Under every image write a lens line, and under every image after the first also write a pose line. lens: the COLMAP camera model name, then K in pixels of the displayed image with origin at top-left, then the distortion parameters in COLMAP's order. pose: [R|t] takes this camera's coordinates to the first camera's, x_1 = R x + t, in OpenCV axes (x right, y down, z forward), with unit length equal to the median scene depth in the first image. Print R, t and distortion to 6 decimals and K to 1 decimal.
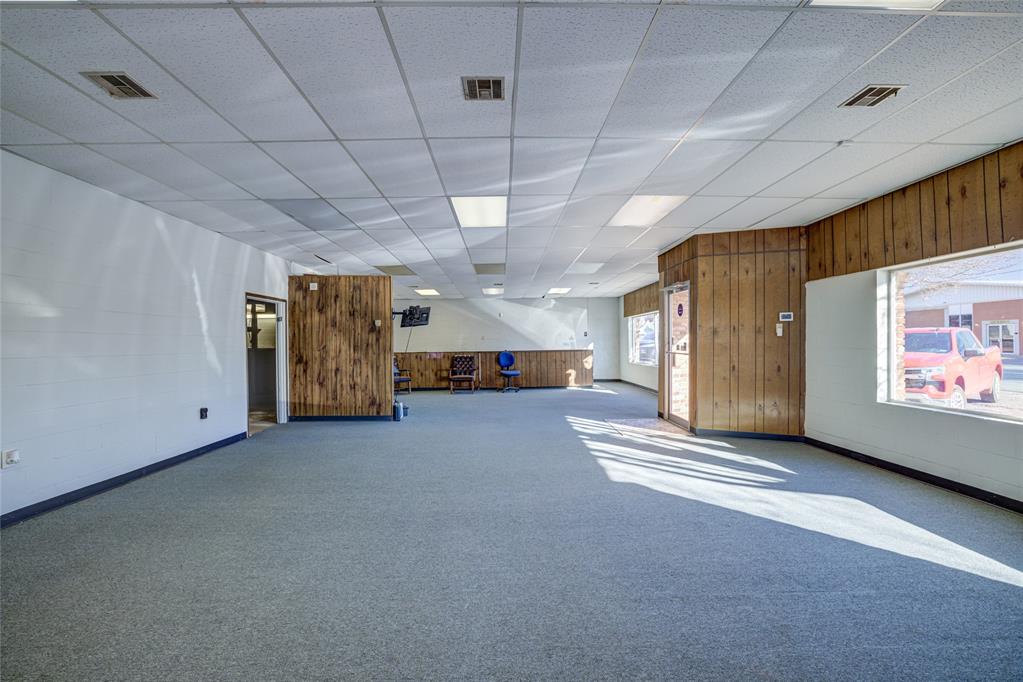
lens RADIAL K [[435.9, 0, 516.0], [0, 435.9, 340.8], [0, 0, 1]] dist [-0.036789, 0.008864]
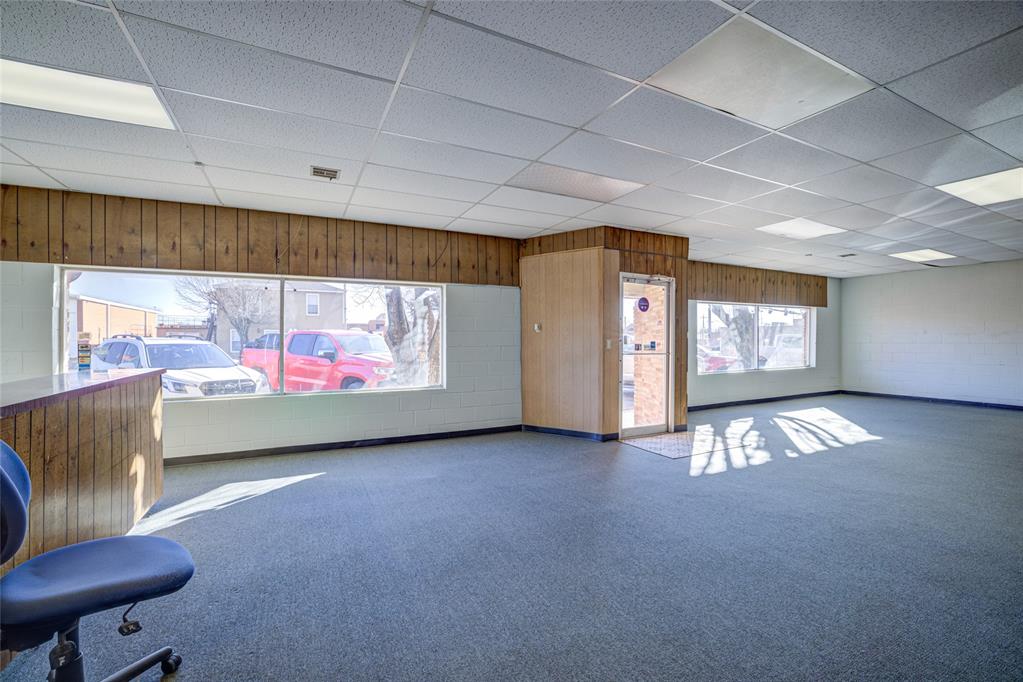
lens RADIAL K [[435.9, 0, 522.4], [0, 435.9, 347.0], [0, 0, 1]] dist [-0.036789, 0.008864]
pose [[-0.434226, -0.008194, 0.900767, -0.288533], [0.003017, 0.999940, 0.010551, 0.004816], [-0.900799, 0.007299, -0.434175, 1.474639]]
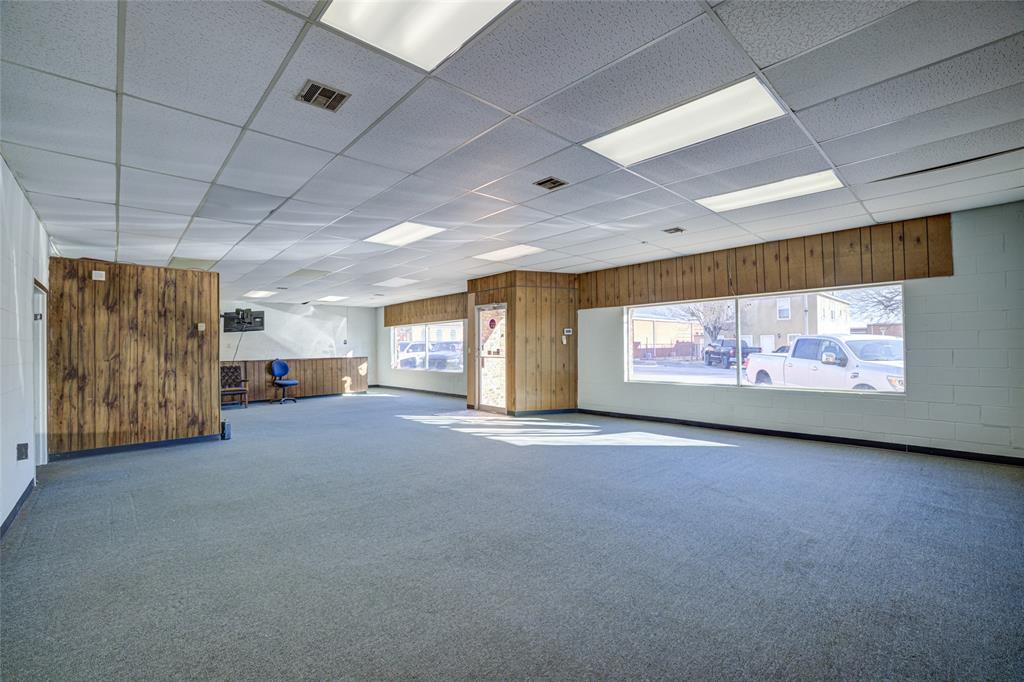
lens RADIAL K [[436.3, 0, 510.9], [0, 436.3, 341.7], [0, 0, 1]] dist [-0.036789, 0.008864]
pose [[0.750908, 0.008038, 0.660358, -0.416227], [0.004330, 0.999844, -0.017095, 0.005112], [-0.660392, 0.015696, 0.750757, -0.027106]]
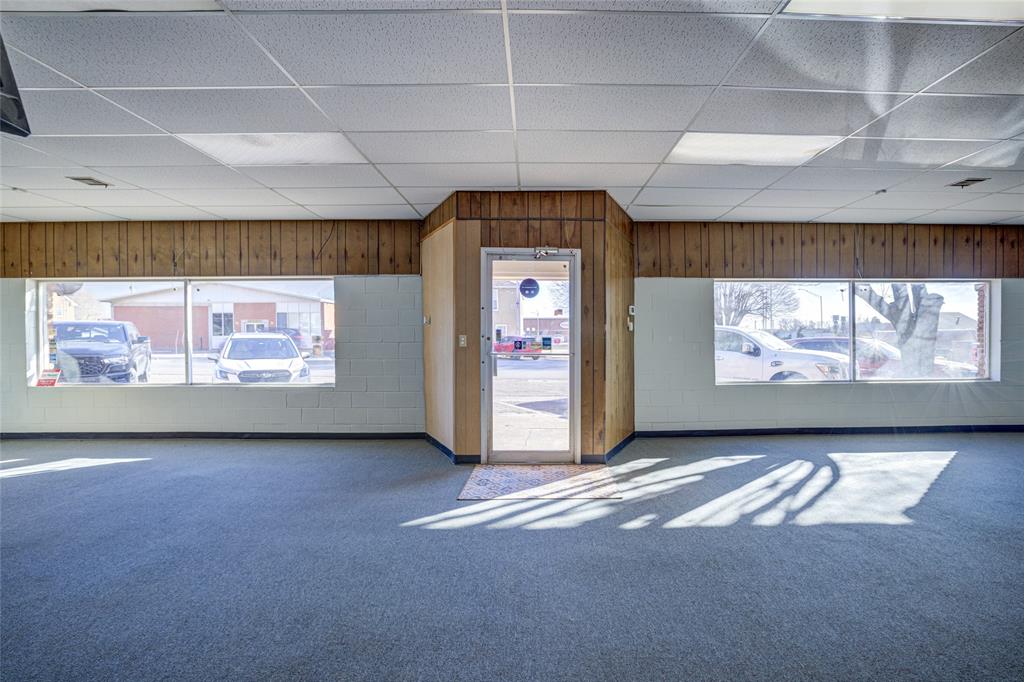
lens RADIAL K [[456.6, 0, 540.7], [0, 456.6, 341.7], [0, 0, 1]] dist [-0.026621, 0.003997]
pose [[0.005501, -0.007576, 0.999956, -0.296656], [-0.000221, 0.999971, 0.007578, 0.005155], [-0.999985, -0.000263, 0.005500, 0.898842]]
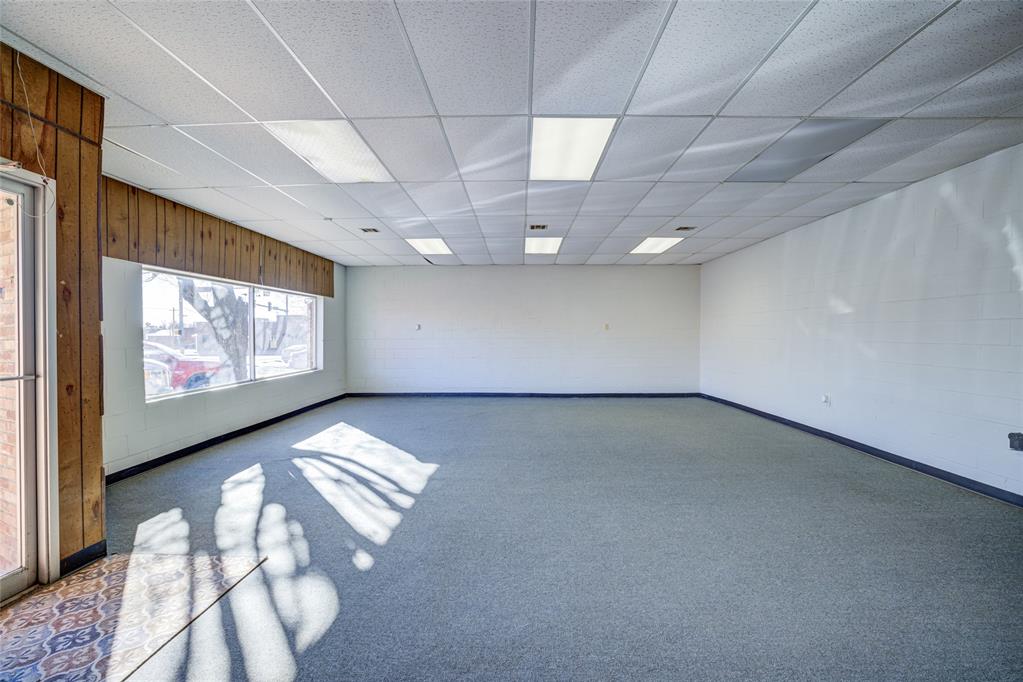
lens RADIAL K [[435.9, 0, 497.9], [0, 435.9, 332.3], [0, 0, 1]] dist [-0.036789, 0.008864]
pose [[-0.996373, 0.014297, 0.083883, -0.014898], [0.013922, 0.999890, -0.005046, 0.000531], [-0.083946, -0.003859, -0.996463, 1.130323]]
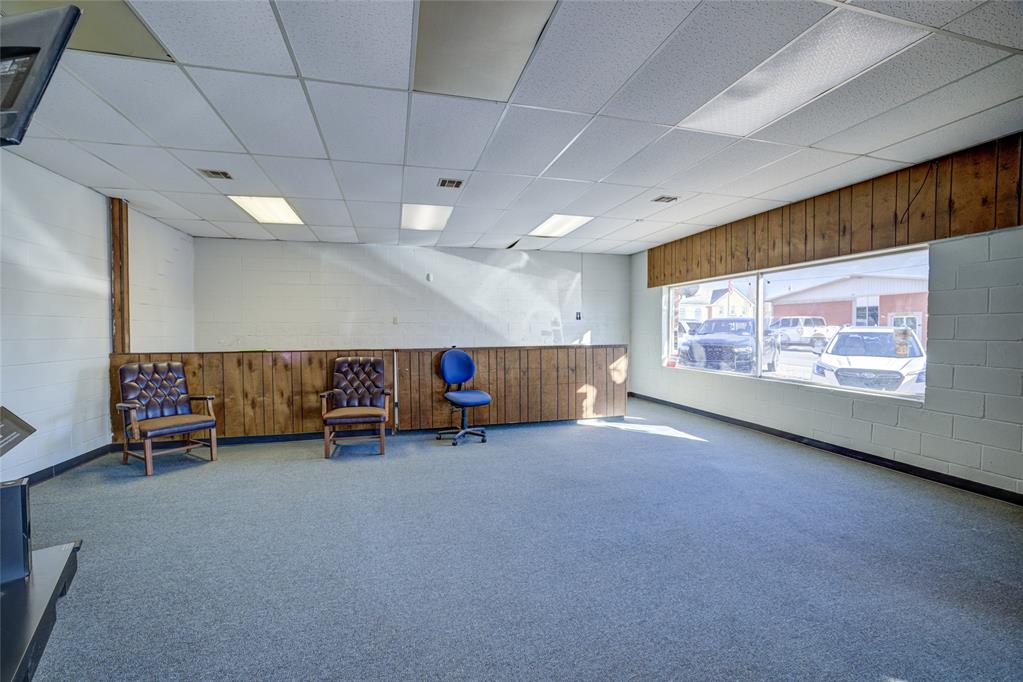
lens RADIAL K [[435.9, 0, 509.7], [0, 435.9, 344.3], [0, 0, 1]] dist [-0.036789, 0.008864]
pose [[0.972476, 0.000143, 0.233004, -0.119050], [-0.008347, 0.999379, 0.034226, 0.005780], [-0.232855, -0.035229, 0.971873, 0.881880]]
